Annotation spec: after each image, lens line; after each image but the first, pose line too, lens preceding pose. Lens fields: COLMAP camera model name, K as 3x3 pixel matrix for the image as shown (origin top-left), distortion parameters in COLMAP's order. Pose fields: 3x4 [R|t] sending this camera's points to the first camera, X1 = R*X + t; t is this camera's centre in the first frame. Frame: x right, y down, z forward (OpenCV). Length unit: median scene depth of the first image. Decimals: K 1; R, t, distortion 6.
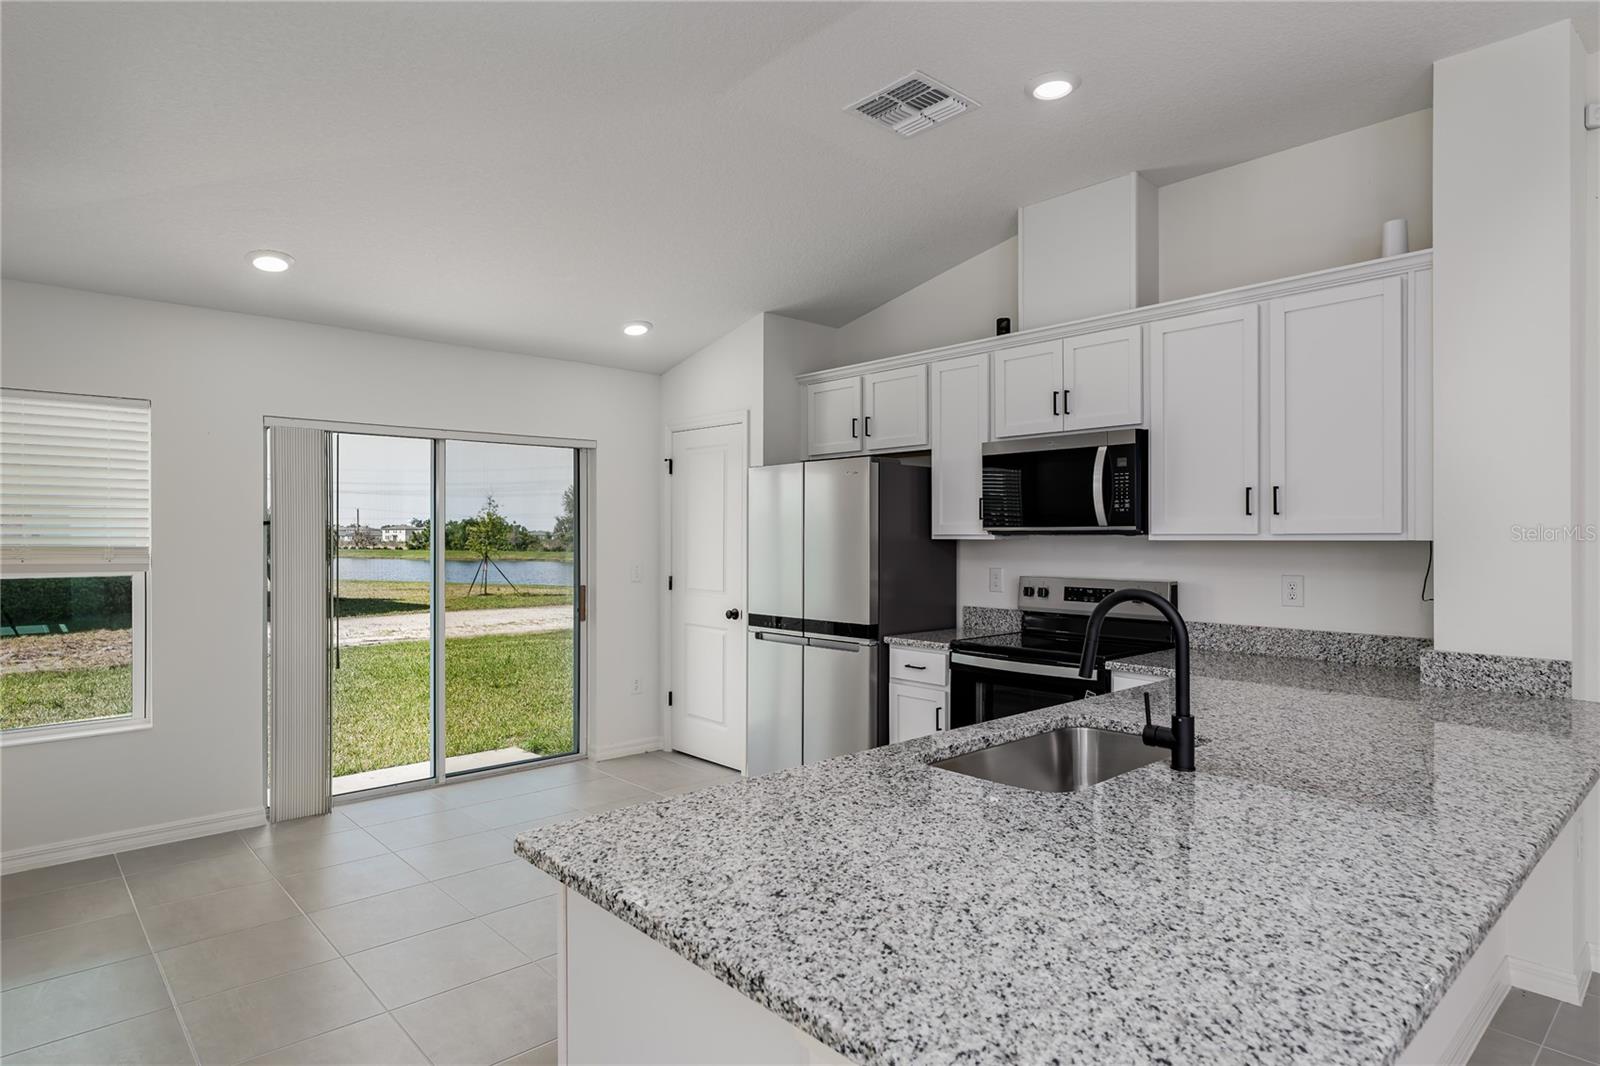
lens RADIAL K [[889.7, 0, 793.7], [0, 889.7, 530.8], [0, 0, 1]] dist [-0.007586, 0.000331]
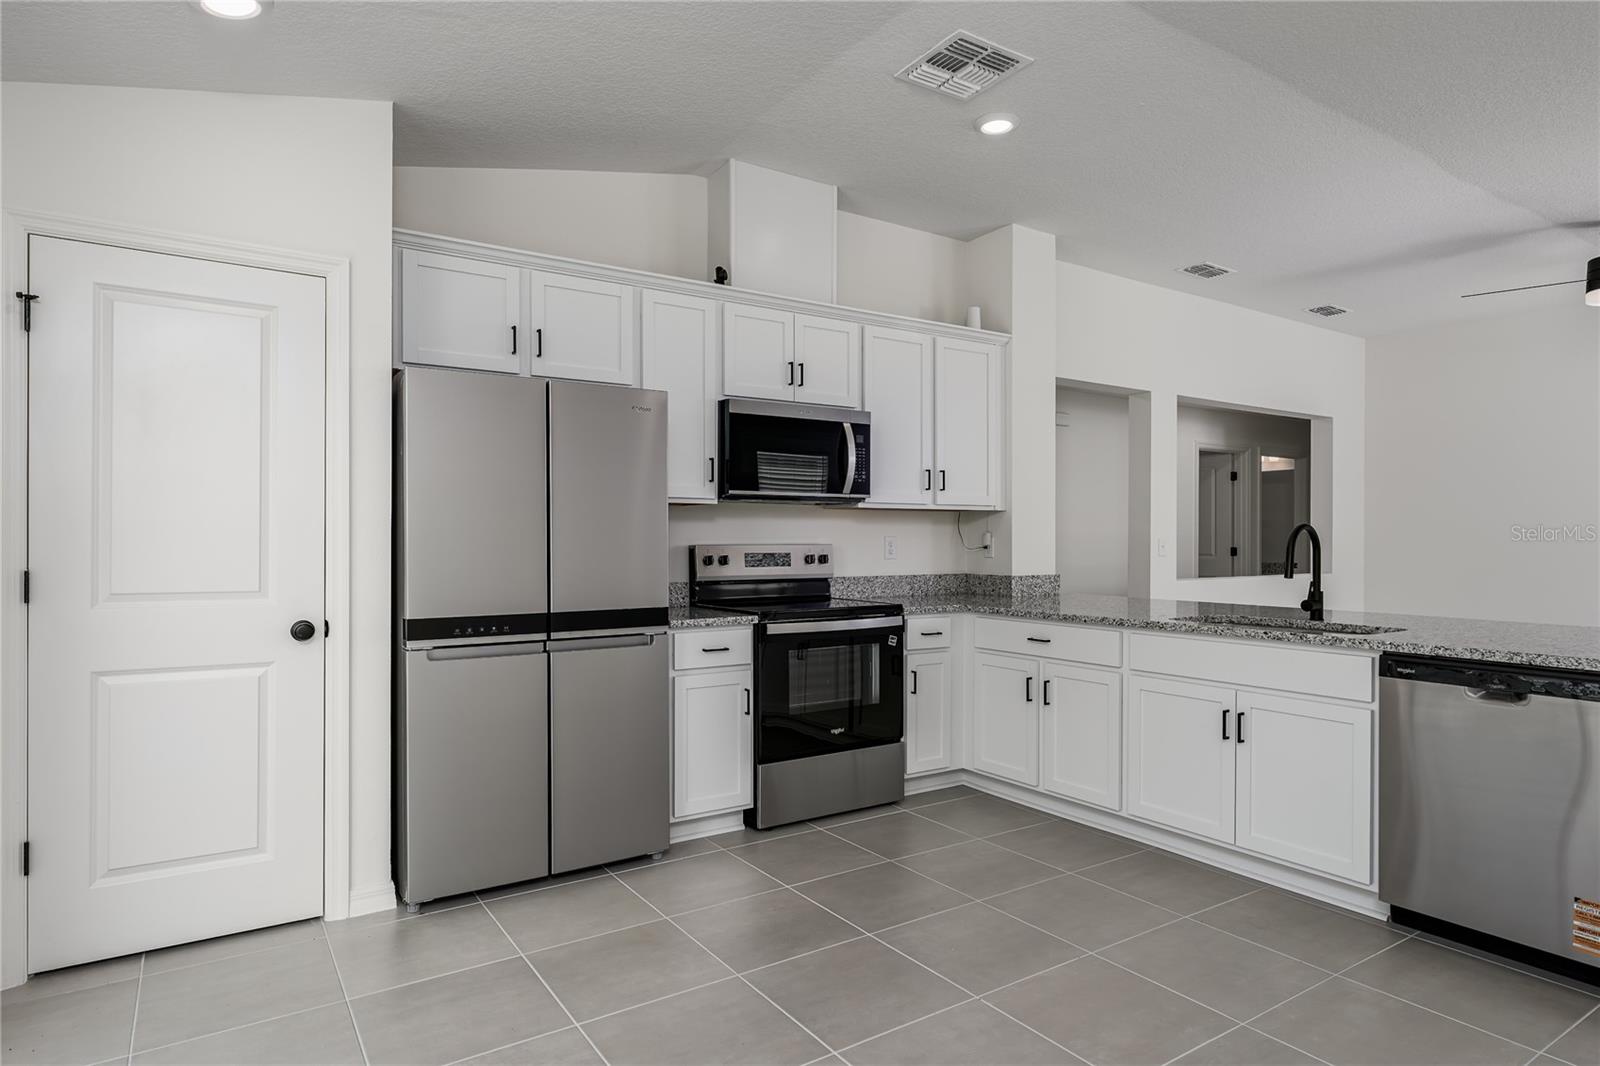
lens RADIAL K [[889.7, 0, 808.5], [0, 889.7, 544.5], [0, 0, 1]] dist [-0.007586, 0.000331]
pose [[0.151447, -0.005972, 0.988447, -0.694454], [-0.005788, 0.999959, 0.006928, 0.046281], [-0.988448, -0.006770, 0.151406, 0.787477]]
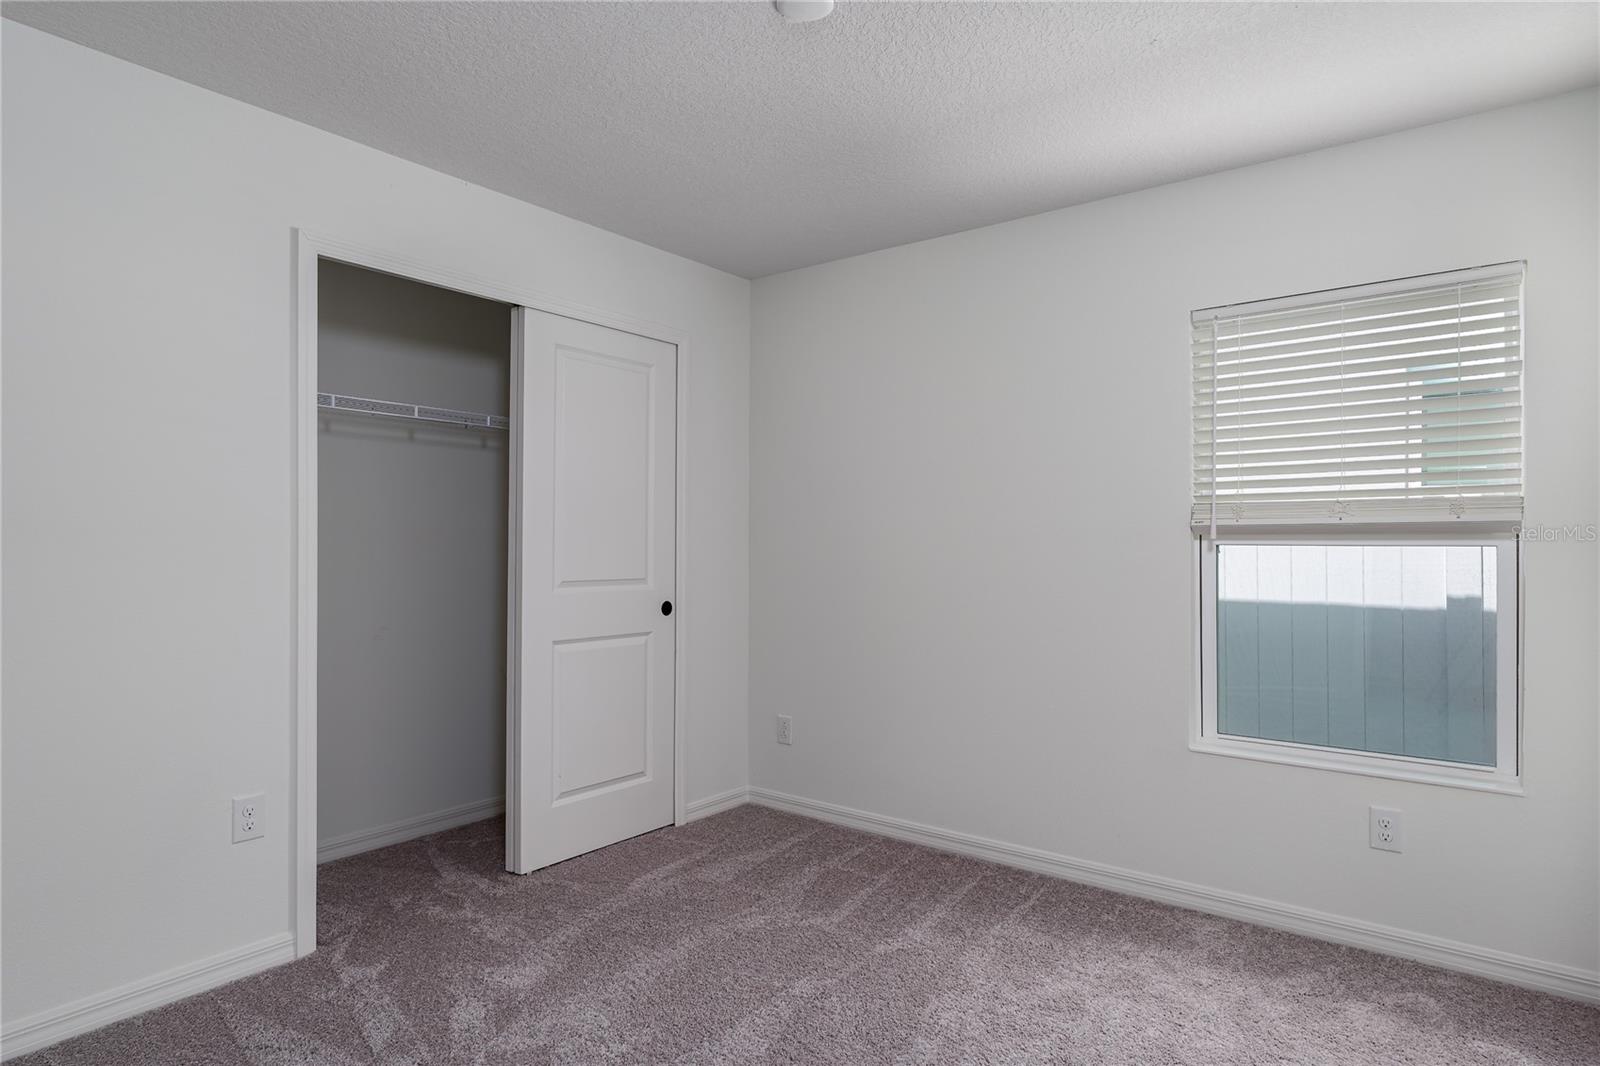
lens RADIAL K [[889.7, 0, 800.5], [0, 889.7, 540.2], [0, 0, 1]] dist [-0.007586, 0.000331]
pose [[-0.173057, 0.004028, 0.984904, -0.997888], [-0.001785, 0.999989, -0.004403, 0.053537], [-0.984910, -0.002520, -0.173047, 1.292638]]
